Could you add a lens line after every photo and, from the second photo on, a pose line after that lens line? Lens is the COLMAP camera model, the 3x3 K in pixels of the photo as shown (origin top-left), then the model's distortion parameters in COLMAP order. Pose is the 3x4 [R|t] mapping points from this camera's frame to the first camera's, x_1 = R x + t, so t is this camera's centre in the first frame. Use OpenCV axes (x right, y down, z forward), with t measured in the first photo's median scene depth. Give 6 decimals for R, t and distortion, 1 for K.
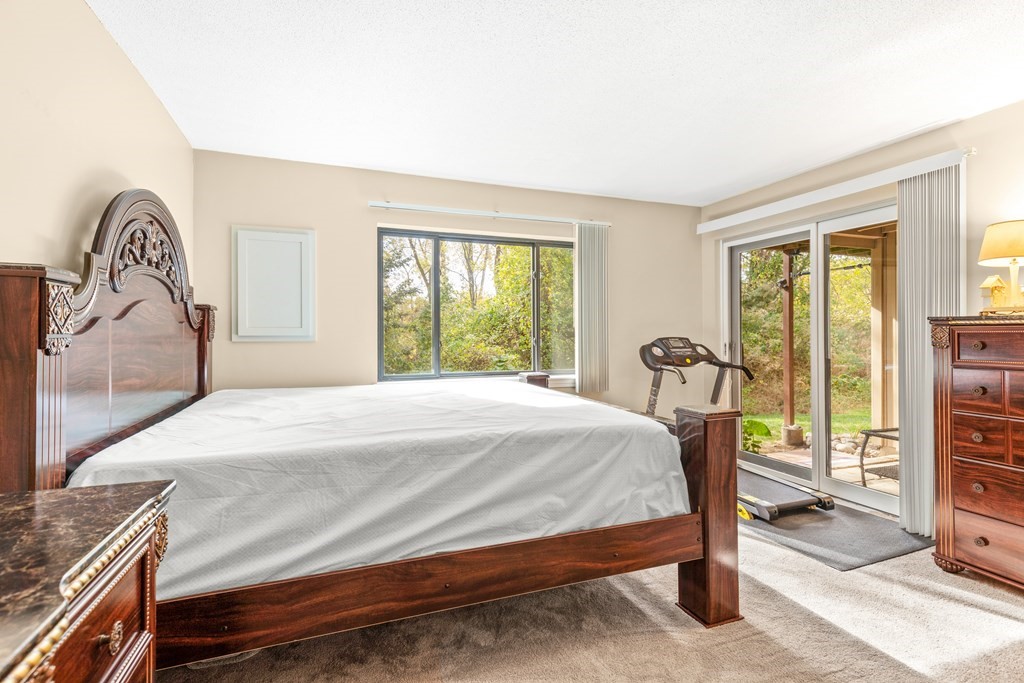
lens RADIAL K [[496.8, 0, 517.9], [0, 496.8, 336.3], [0, 0, 1]] dist [0.002303, -0.000070]
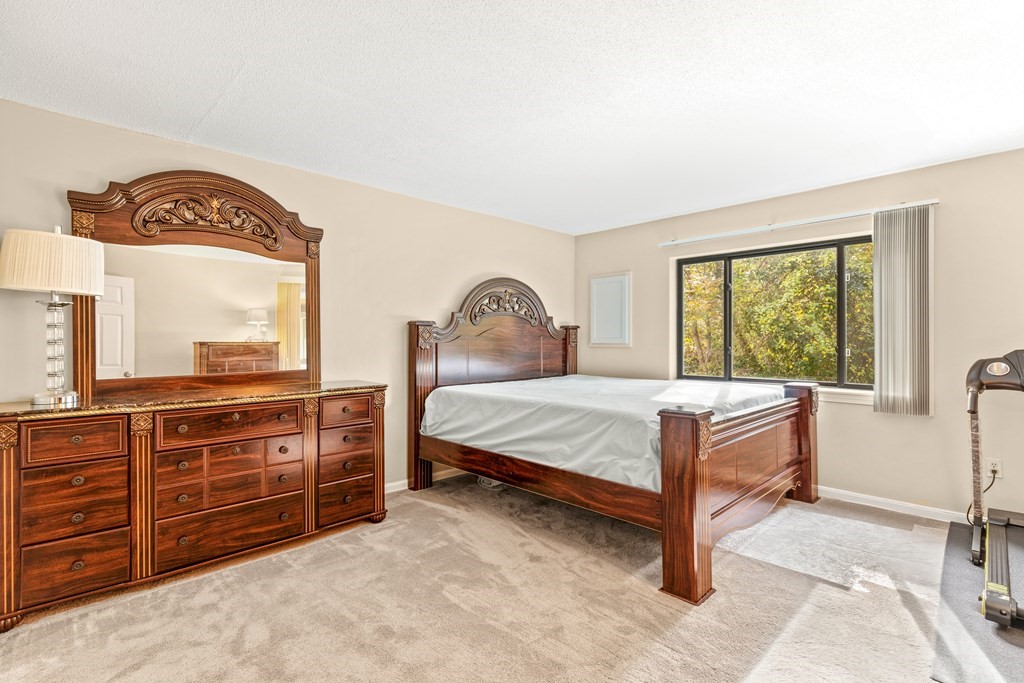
lens RADIAL K [[496.8, 0, 520.5], [0, 496.8, 341.7], [0, 0, 1]] dist [0.002303, -0.000070]
pose [[0.391038, 0.002652, -0.920371, 1.361692], [-0.004619, 0.999989, 0.000919, -0.009829], [0.920363, 0.003892, 0.391046, 0.225844]]
